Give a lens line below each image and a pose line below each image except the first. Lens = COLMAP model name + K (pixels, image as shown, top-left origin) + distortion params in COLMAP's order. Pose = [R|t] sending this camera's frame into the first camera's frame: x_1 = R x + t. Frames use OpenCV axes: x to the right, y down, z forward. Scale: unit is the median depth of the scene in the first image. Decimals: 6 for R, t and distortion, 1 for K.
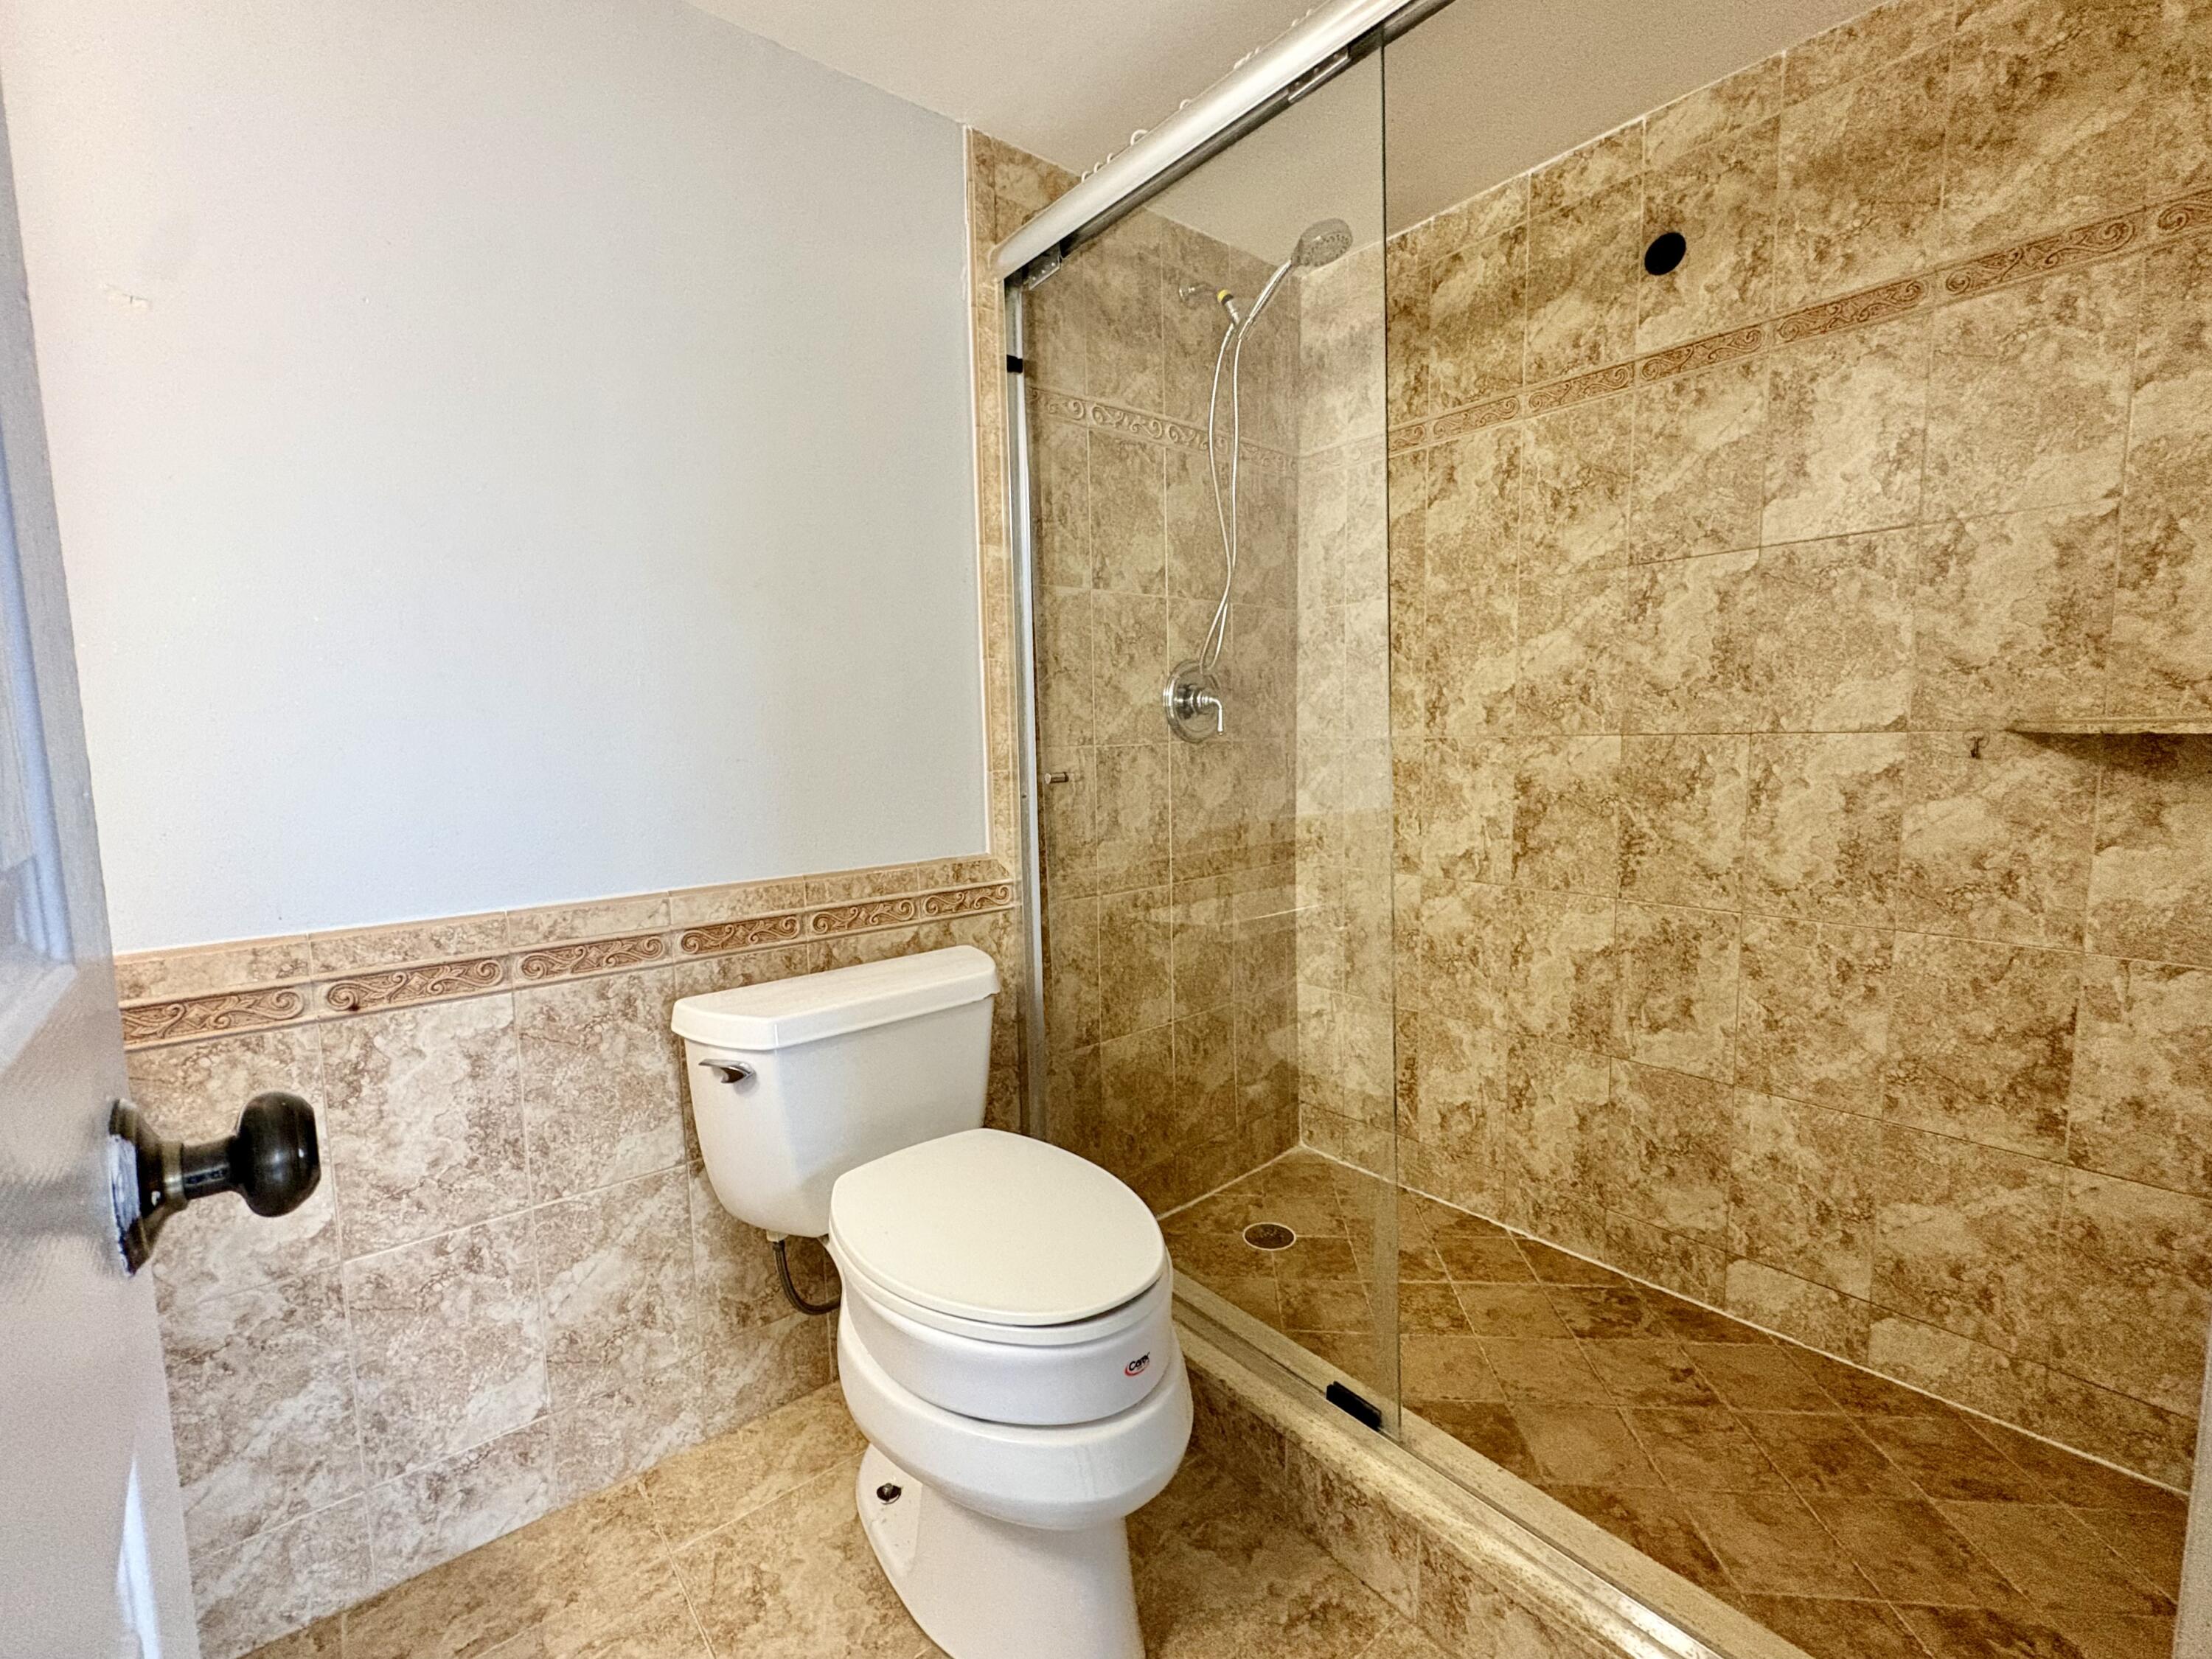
lens RADIAL K [[883.4, 0, 1098.7], [0, 883.4, 828.9], [0, 0, 1]] dist [-0.005577, 0.001202]
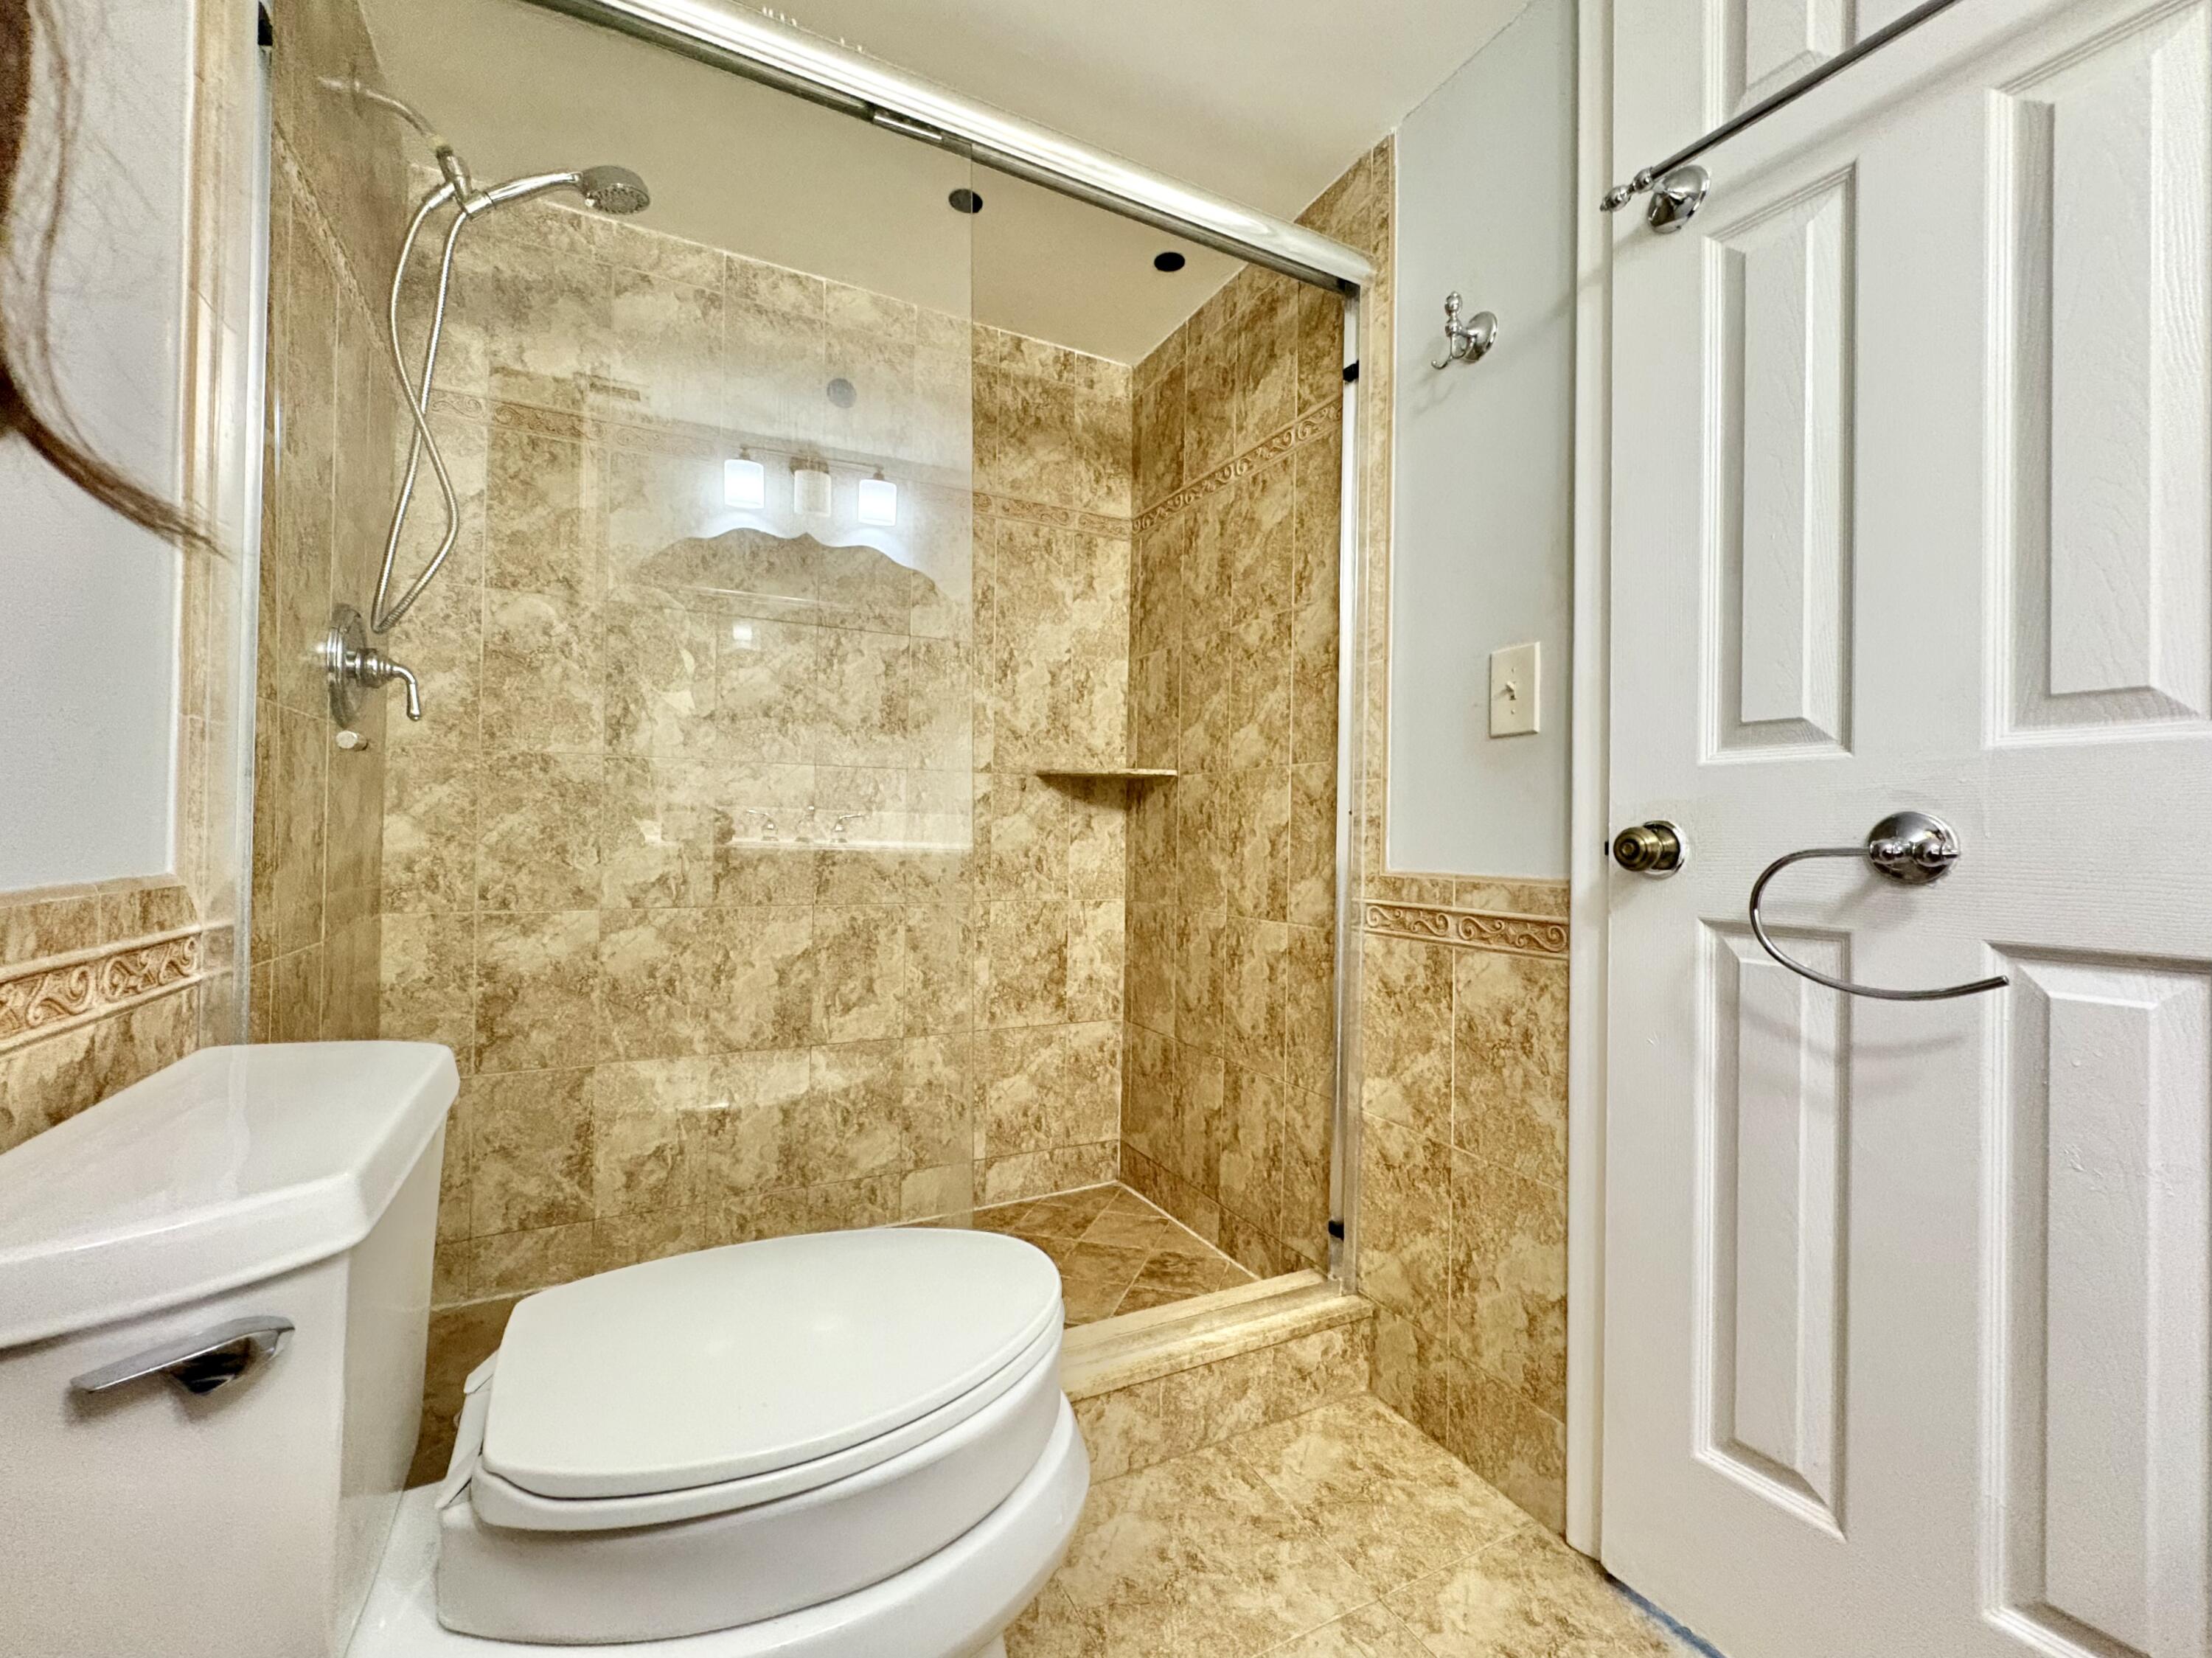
lens RADIAL K [[883.4, 0, 1100.6], [0, 883.4, 821.8], [0, 0, 1]] dist [-0.005577, 0.001202]
pose [[0.266575, 0.031185, 0.963309, -0.559196], [0.073051, 0.995948, -0.052457, 0.074891], [-0.961042, 0.084355, 0.263217, 0.415187]]
